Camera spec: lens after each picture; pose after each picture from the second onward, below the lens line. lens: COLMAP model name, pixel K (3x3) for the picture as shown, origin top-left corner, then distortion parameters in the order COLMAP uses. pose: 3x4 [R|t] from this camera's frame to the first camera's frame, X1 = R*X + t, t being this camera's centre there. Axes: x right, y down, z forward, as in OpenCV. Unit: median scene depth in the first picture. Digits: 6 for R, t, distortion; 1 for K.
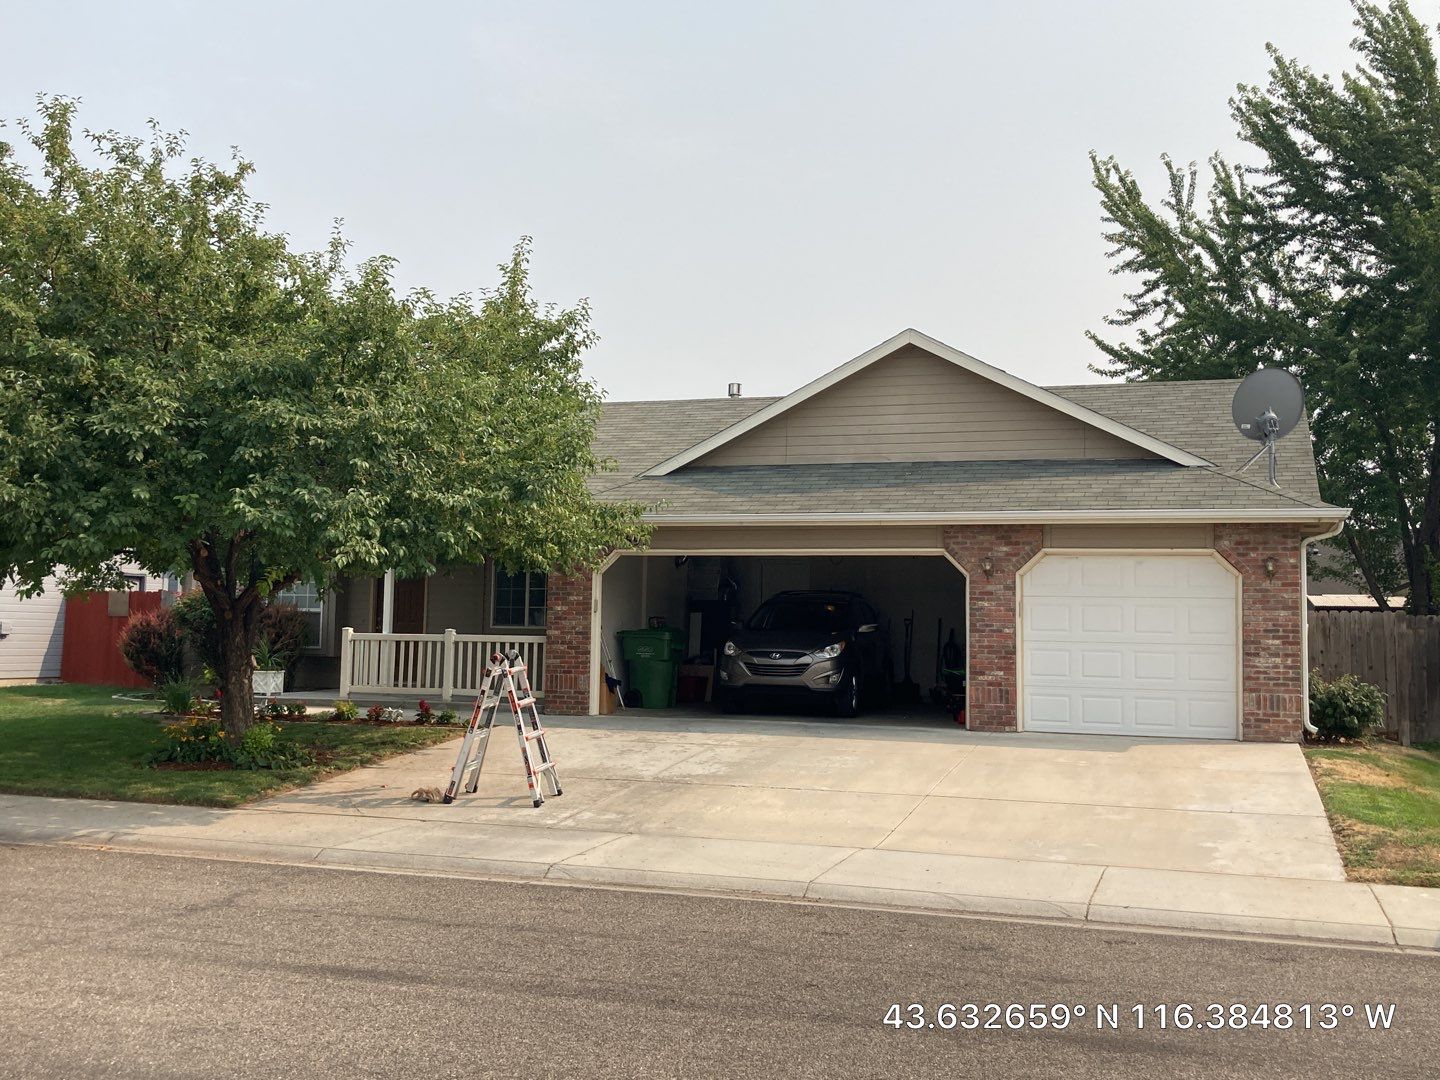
lens RADIAL K [[1076.0, 0, 720.0], [0, 1076.0, 540.0], [0, 0, 1]] dist [0.001456, -0.090633]
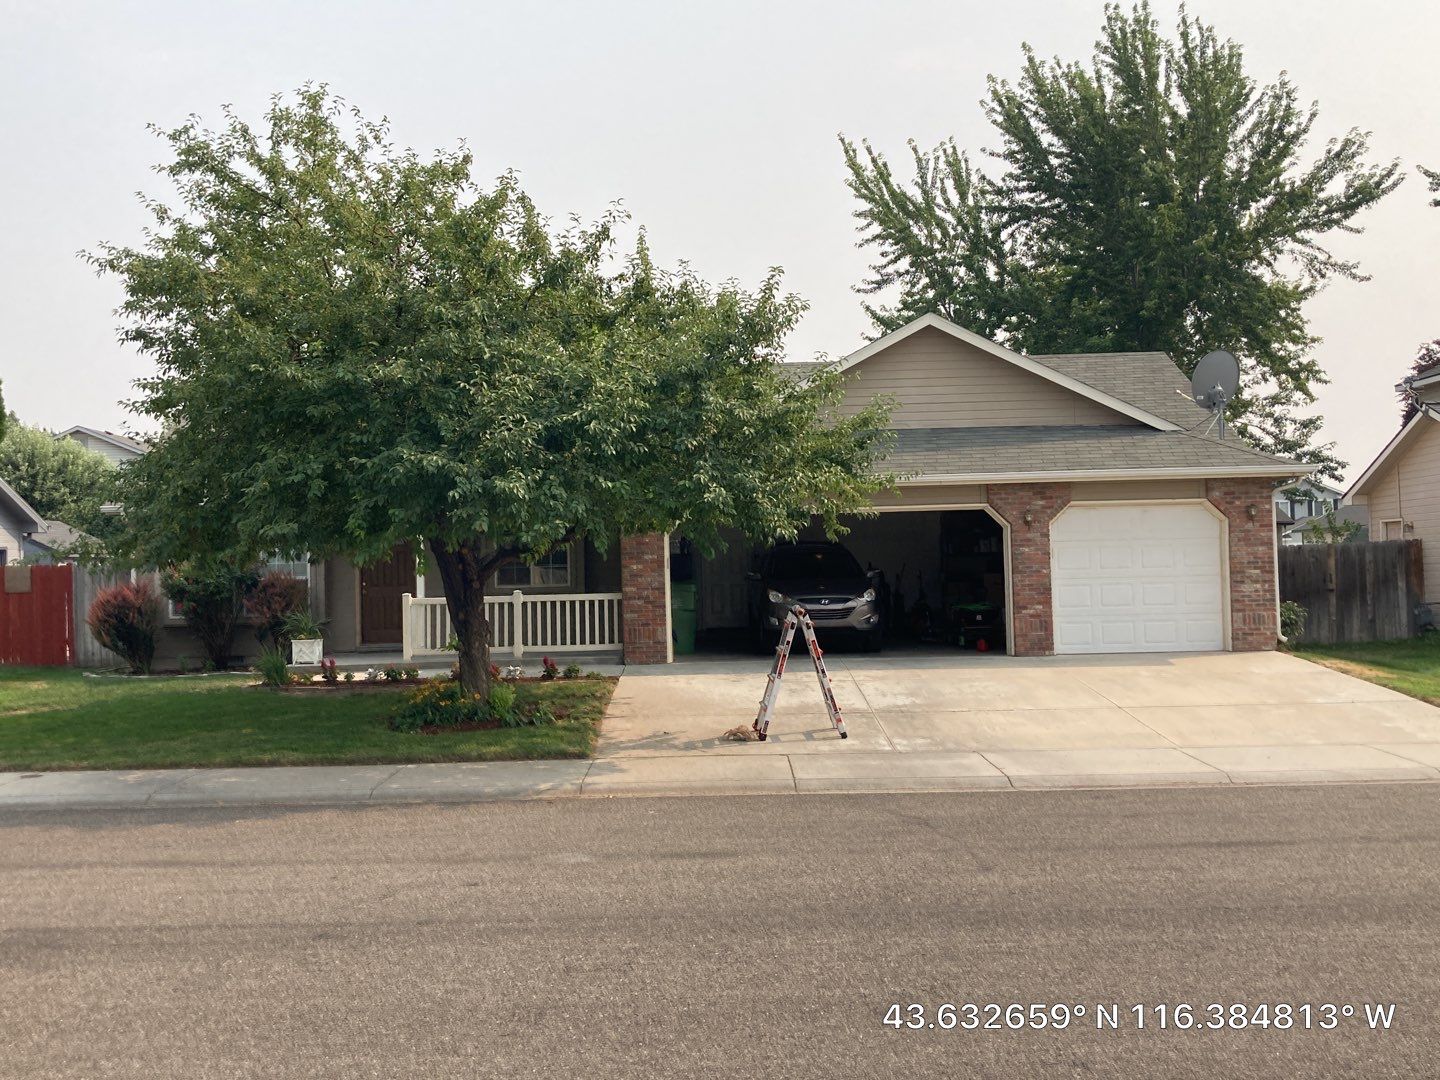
lens RADIAL K [[1019.3, 0, 719.7], [0, 1019.3, 517.7], [0, 0, 1]] dist [-0.001623, -0.135583]
pose [[0.978315, -0.028671, 0.205130, -0.312164], [0.023801, 0.999374, 0.026169, -0.012721], [-0.205752, -0.020719, 0.978385, -0.027585]]
